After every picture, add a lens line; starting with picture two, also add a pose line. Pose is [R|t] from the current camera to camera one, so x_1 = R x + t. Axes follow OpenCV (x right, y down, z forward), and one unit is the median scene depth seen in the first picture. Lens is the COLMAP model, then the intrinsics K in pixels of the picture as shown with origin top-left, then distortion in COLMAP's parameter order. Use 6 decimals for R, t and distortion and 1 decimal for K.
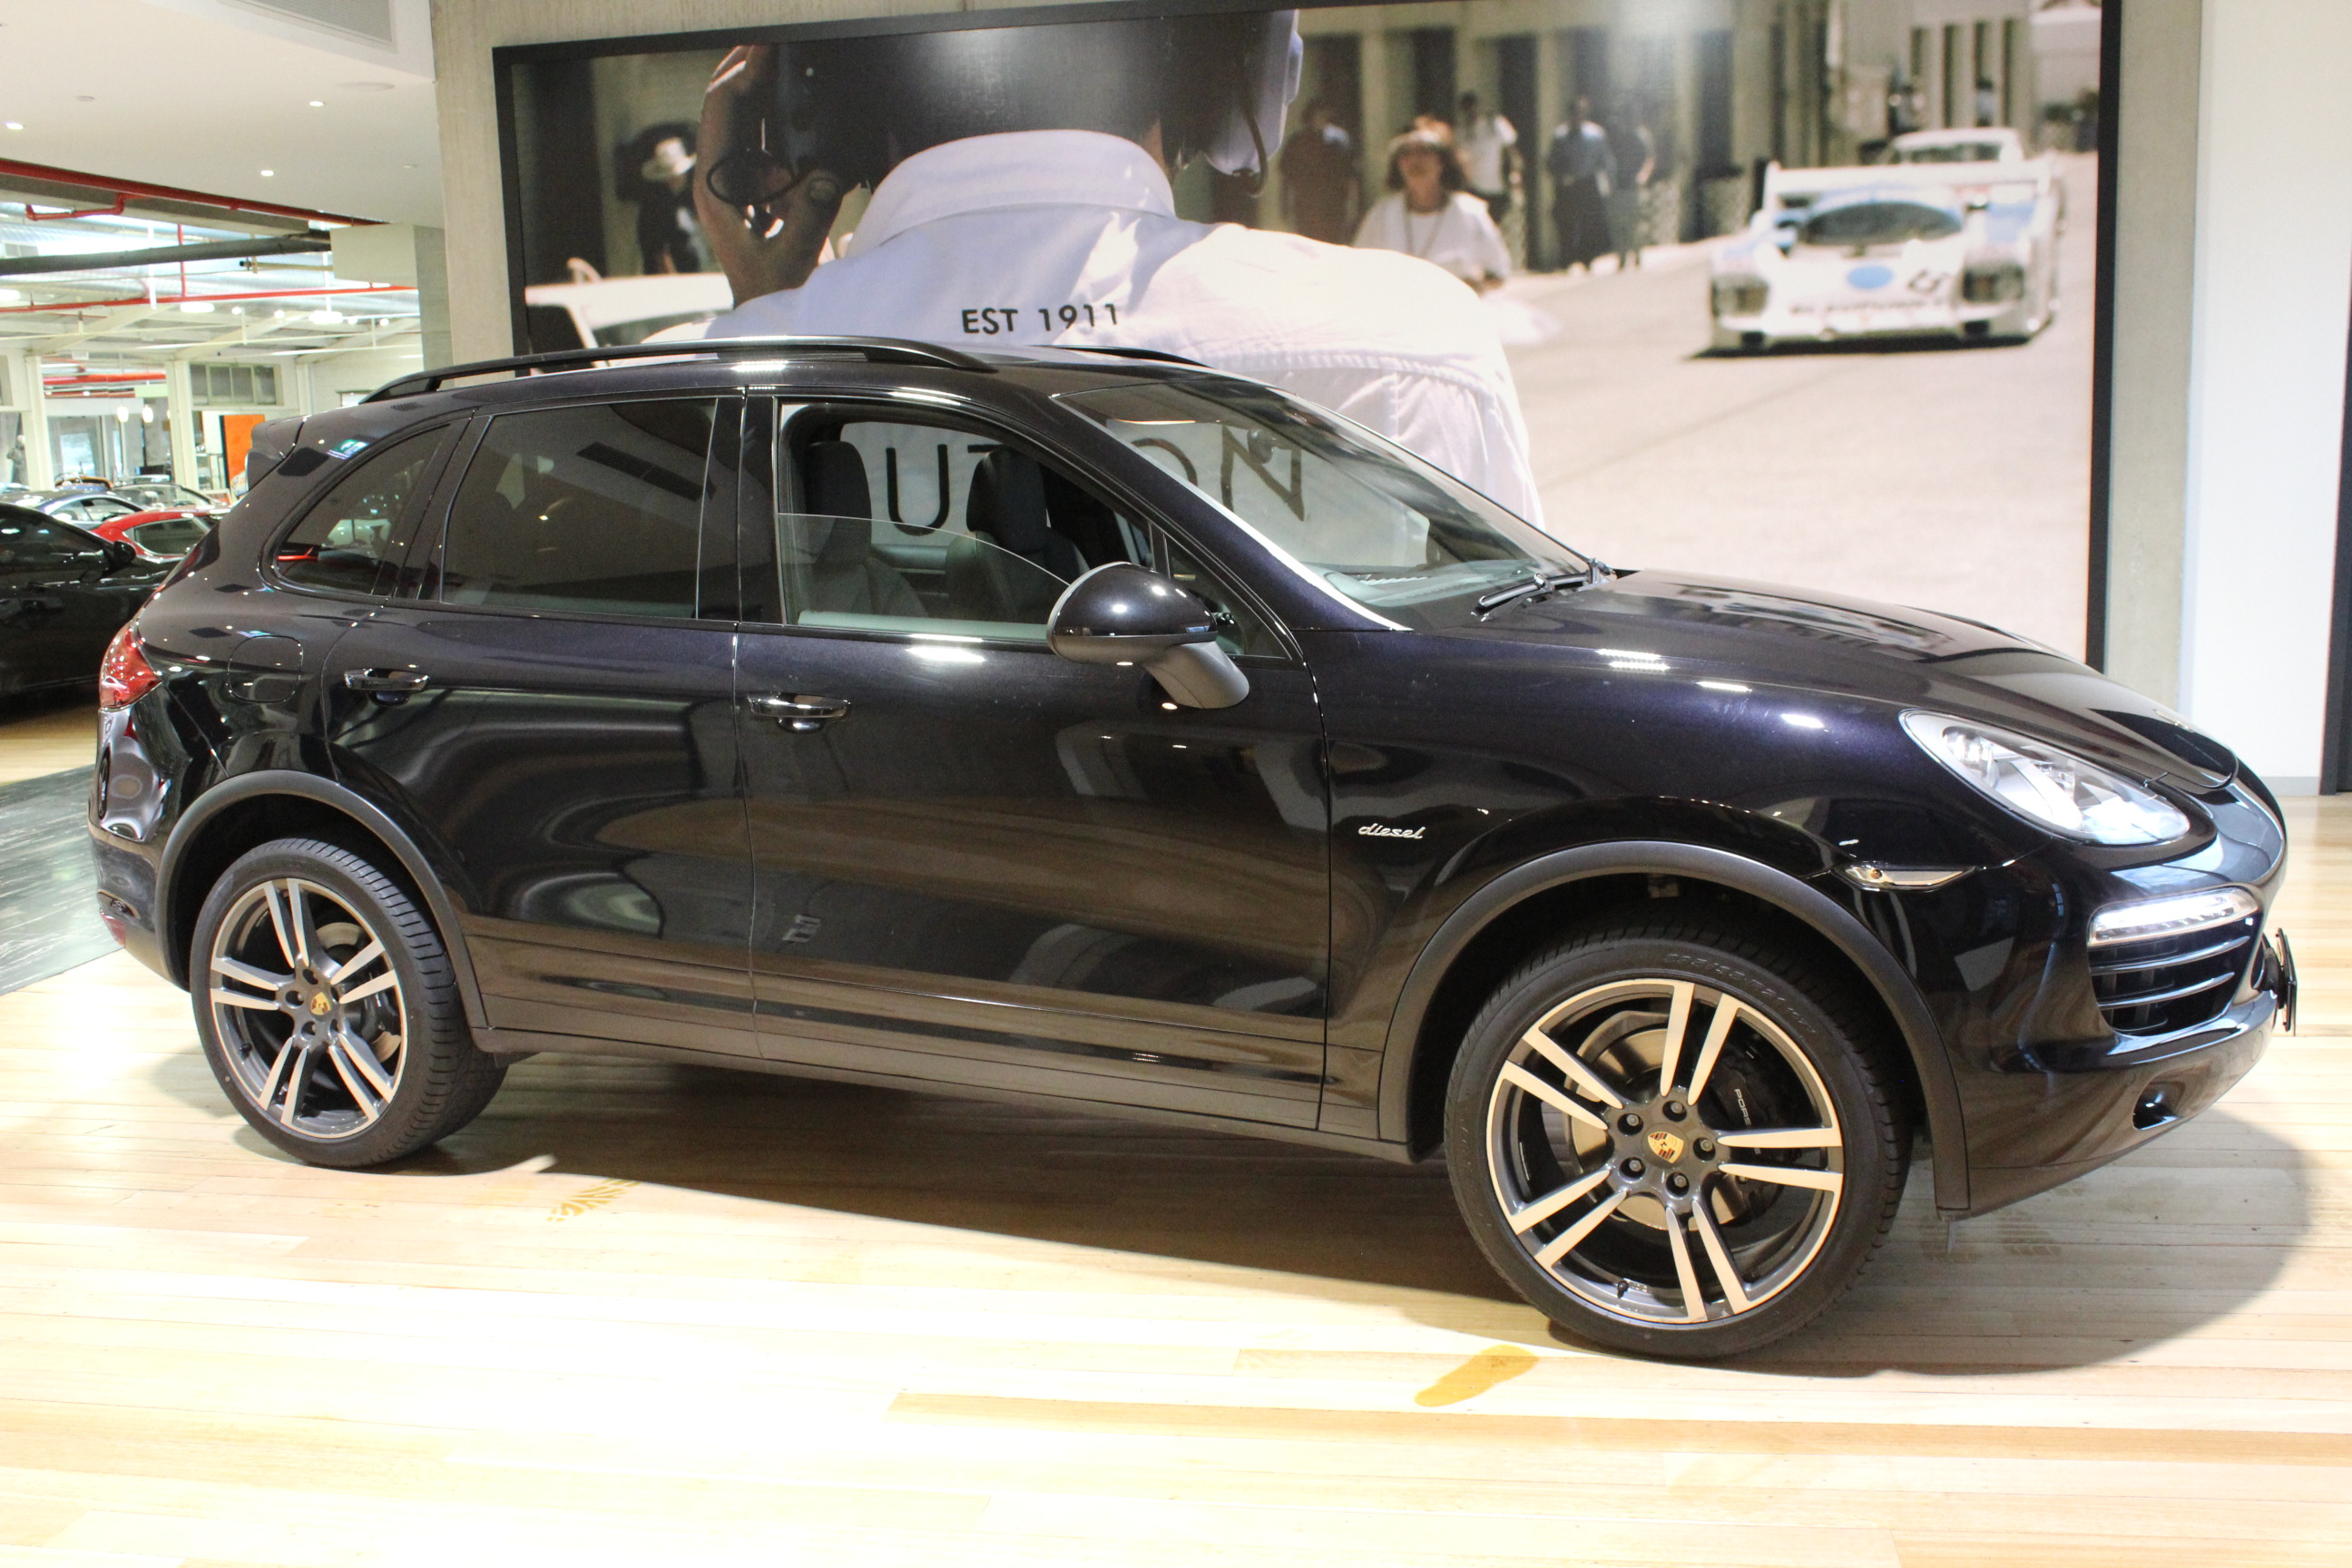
lens RADIAL K [[2133.6, 0, 1221.3], [0, 2133.6, 819.8], [0, 0, 1]] dist [-0.158620, 0.169919]
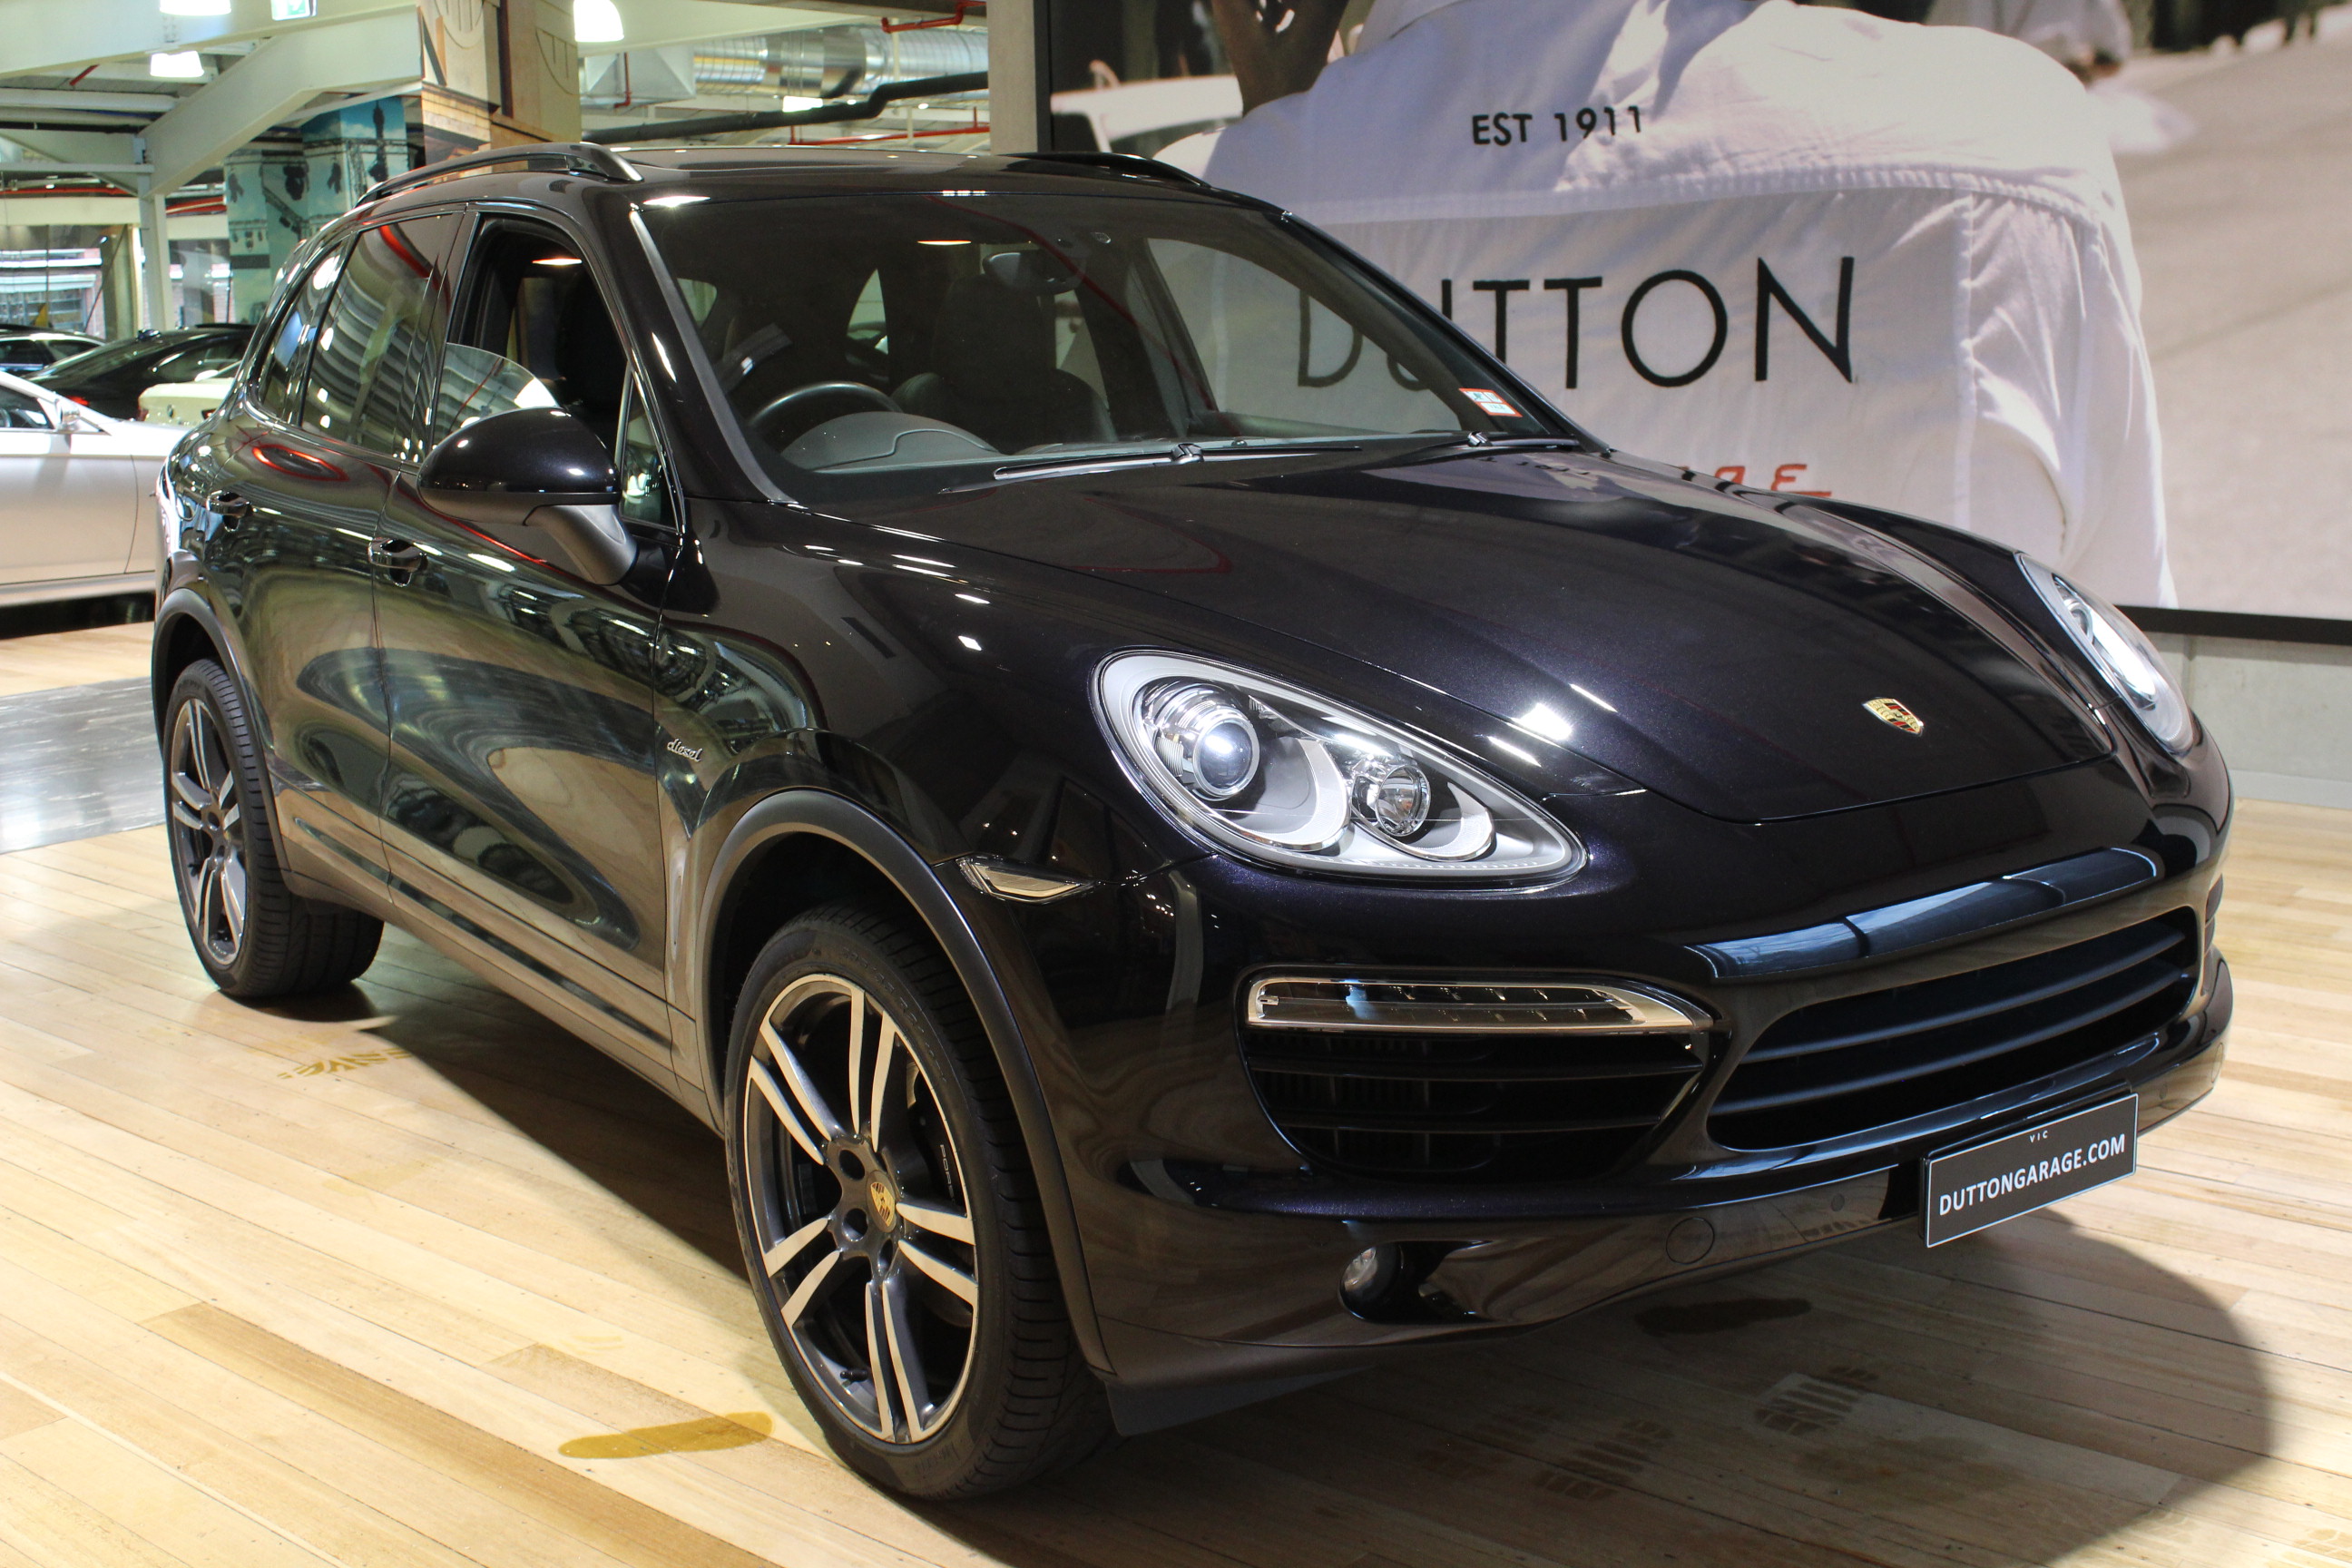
lens RADIAL K [[2516.8, 0, 1241.0], [0, 2516.8, 785.0], [0, 0, 1]] dist [-0.128625, 0.170311]
pose [[0.863467, 0.111059, -0.492026, 0.311642], [-0.101319, 0.993766, 0.046505, -0.019863], [0.494124, 0.009696, 0.869337, 0.119963]]
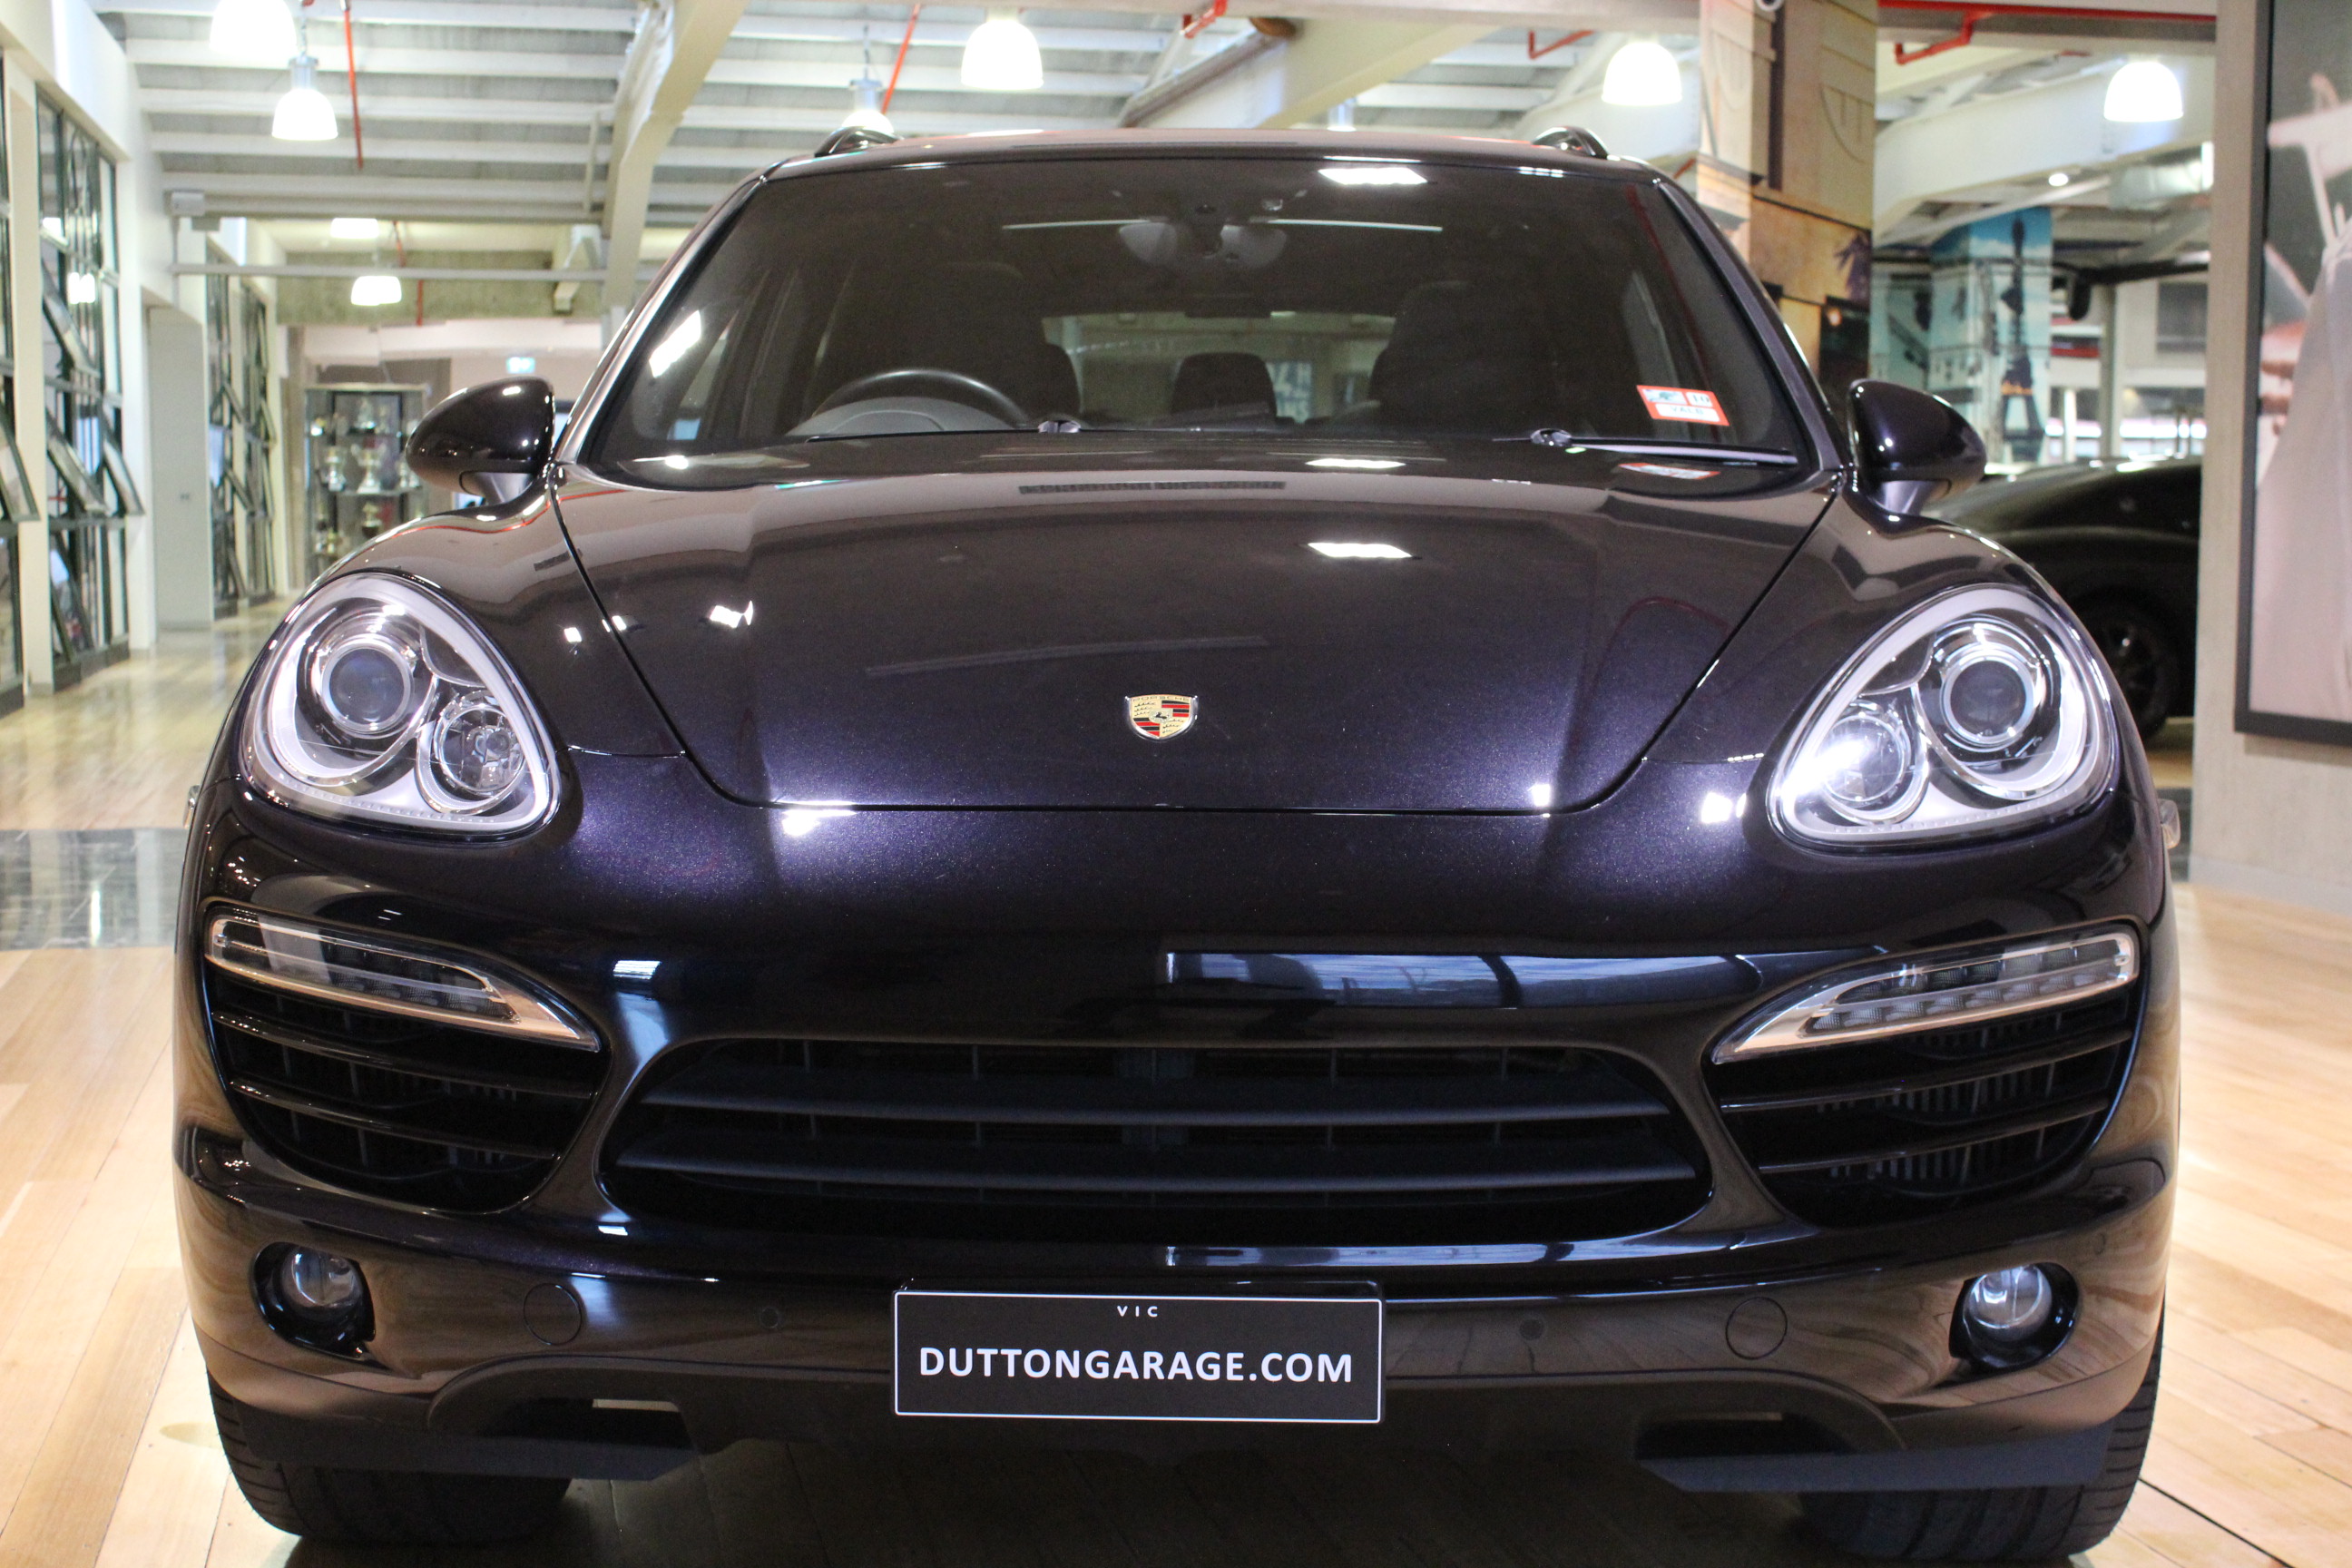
lens RADIAL K [[3136.8, 0, 1248.8], [0, 3136.8, 787.8], [0, 0, 1]] dist [-0.070566, -0.044514]
pose [[0.376405, 0.110939, -0.919789, 0.516267], [-0.178795, 0.982840, 0.045375, -0.031413], [0.909039, 0.147374, 0.389781, 0.357741]]
